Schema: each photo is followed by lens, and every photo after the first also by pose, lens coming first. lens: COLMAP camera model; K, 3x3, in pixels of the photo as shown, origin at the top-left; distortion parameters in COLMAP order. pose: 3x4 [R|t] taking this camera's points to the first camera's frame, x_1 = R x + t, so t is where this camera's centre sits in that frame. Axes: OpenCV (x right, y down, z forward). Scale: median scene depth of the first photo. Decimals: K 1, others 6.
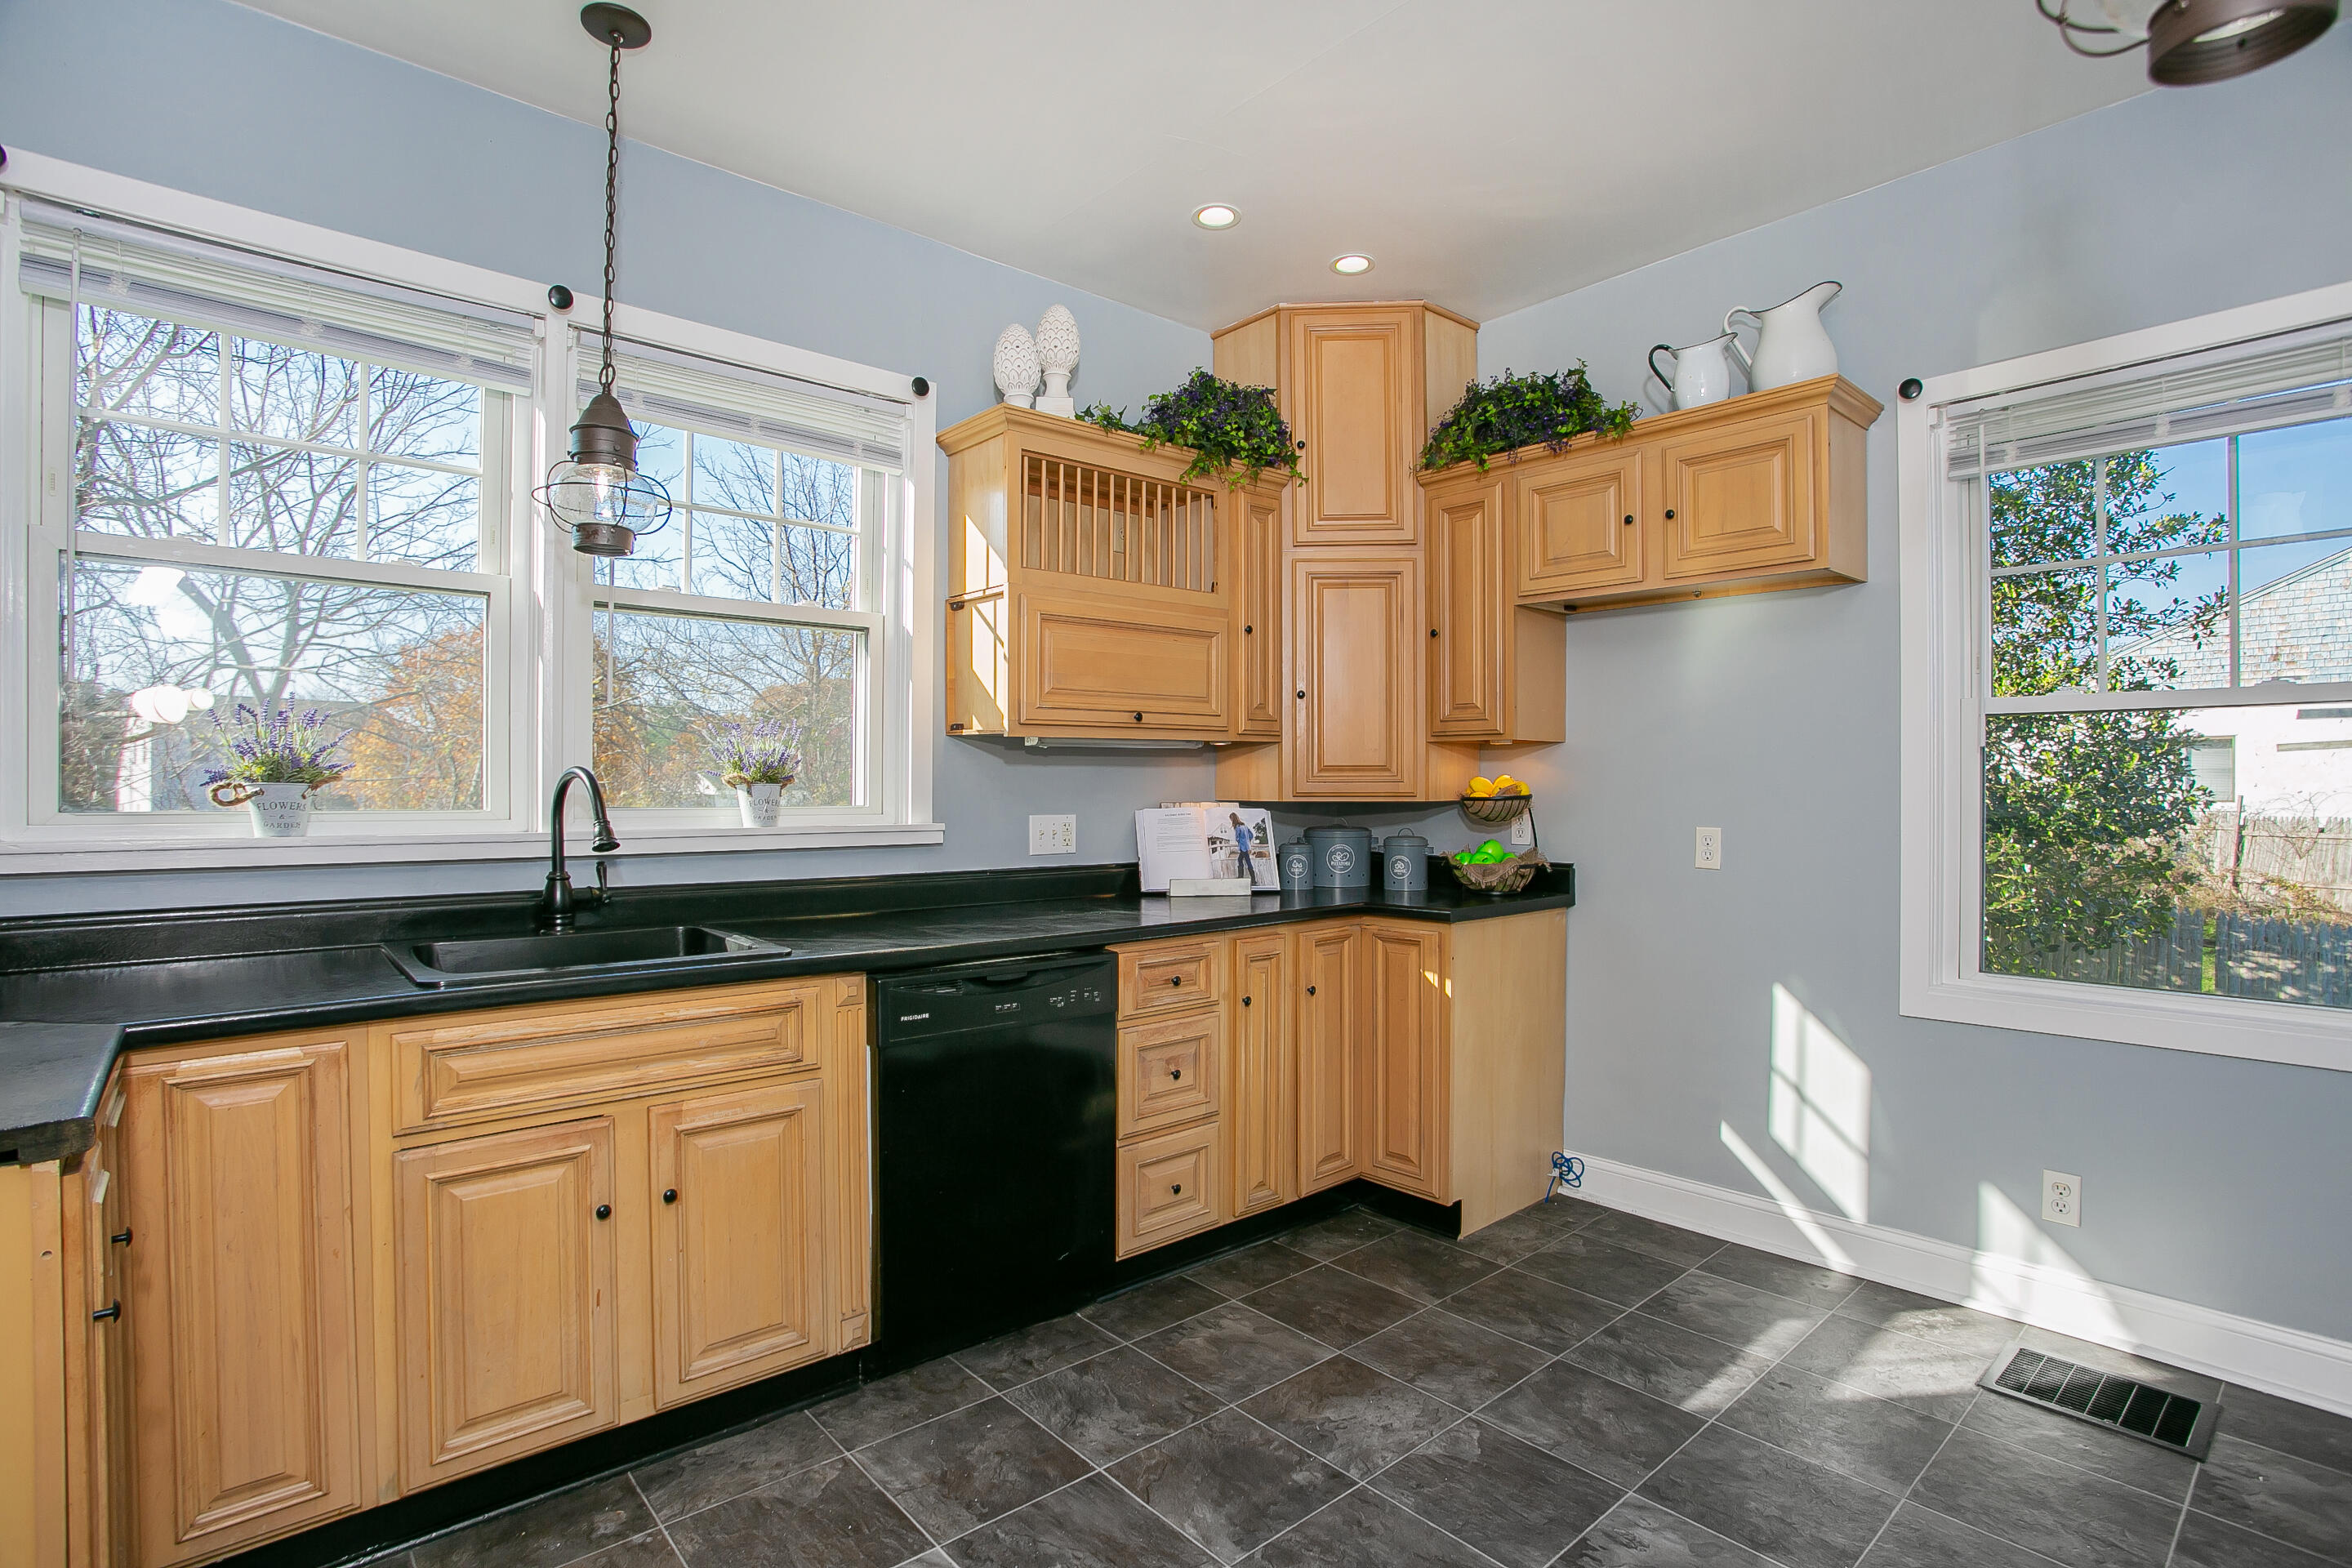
lens RADIAL K [[1145.0, 0, 1168.5], [0, 1145.0, 787.2], [0, 0, 1]] dist [-0.028159, 0.002864]
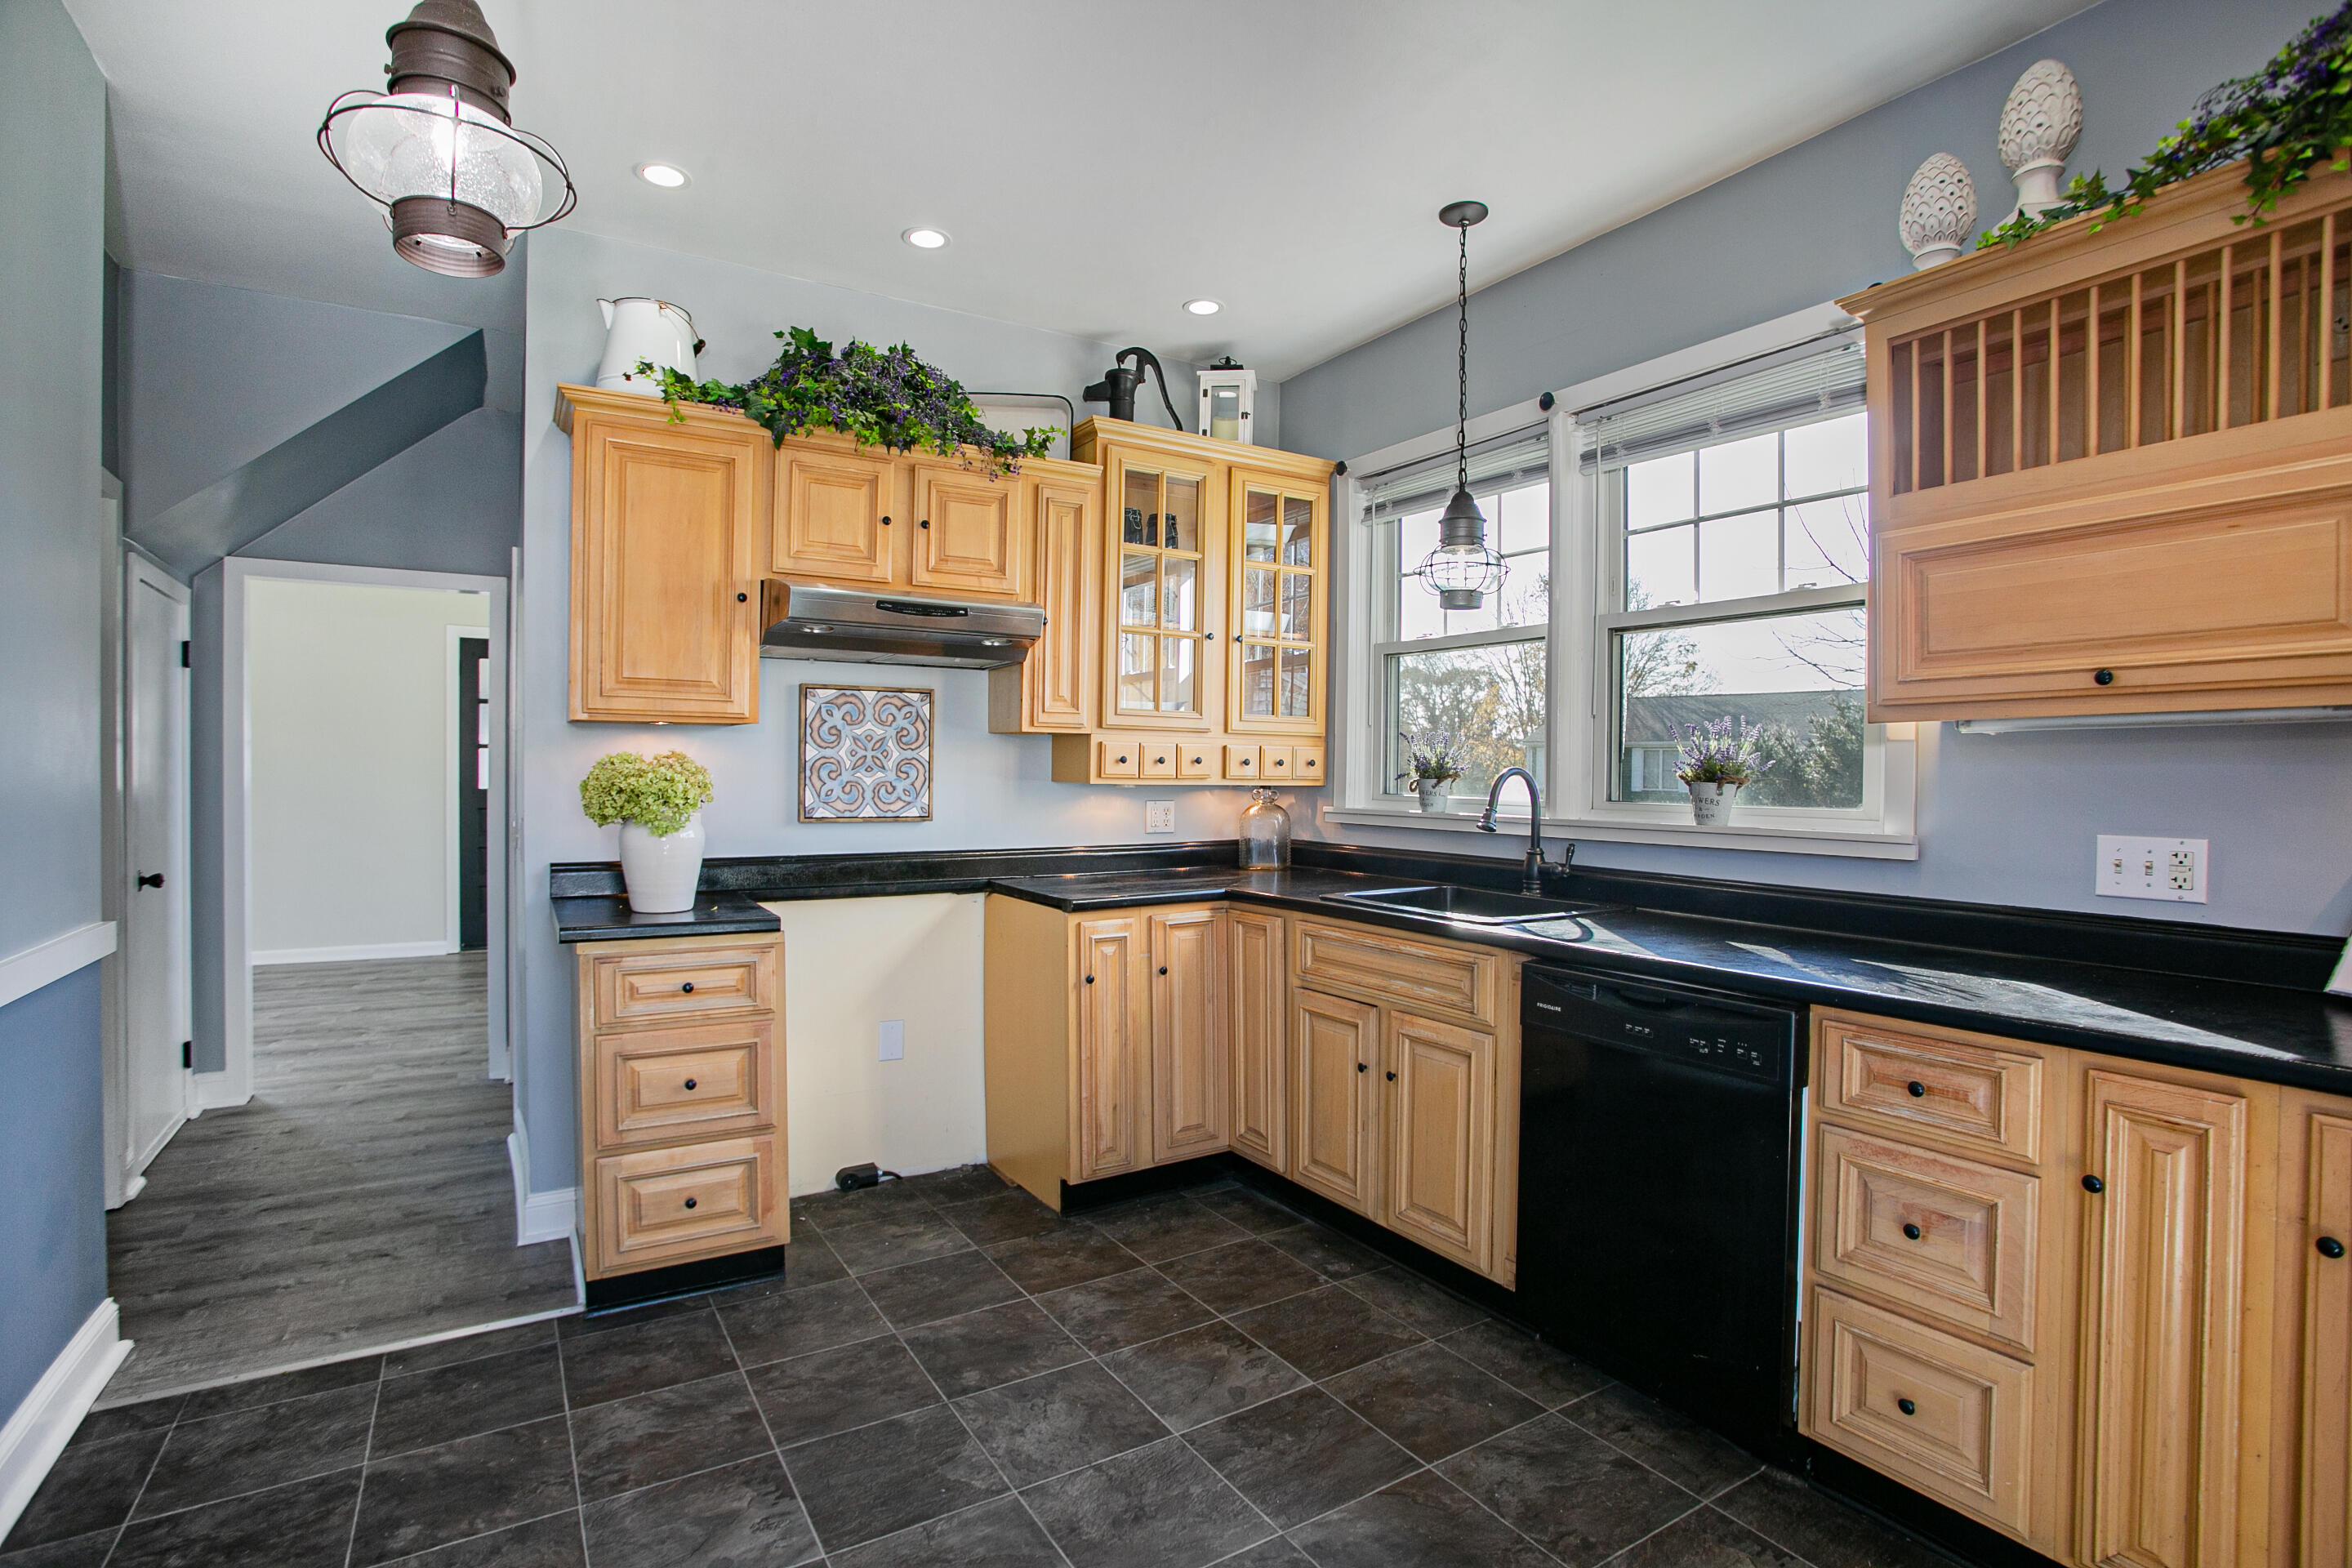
lens RADIAL K [[1145.0, 0, 1168.9], [0, 1145.0, 783.4], [0, 0, 1]] dist [-0.028159, 0.002864]
pose [[-0.155435, 0.010414, -0.987791, 0.861863], [-0.009366, 0.999884, 0.012015, -0.011177], [0.987802, 0.011119, -0.155319, 0.829319]]
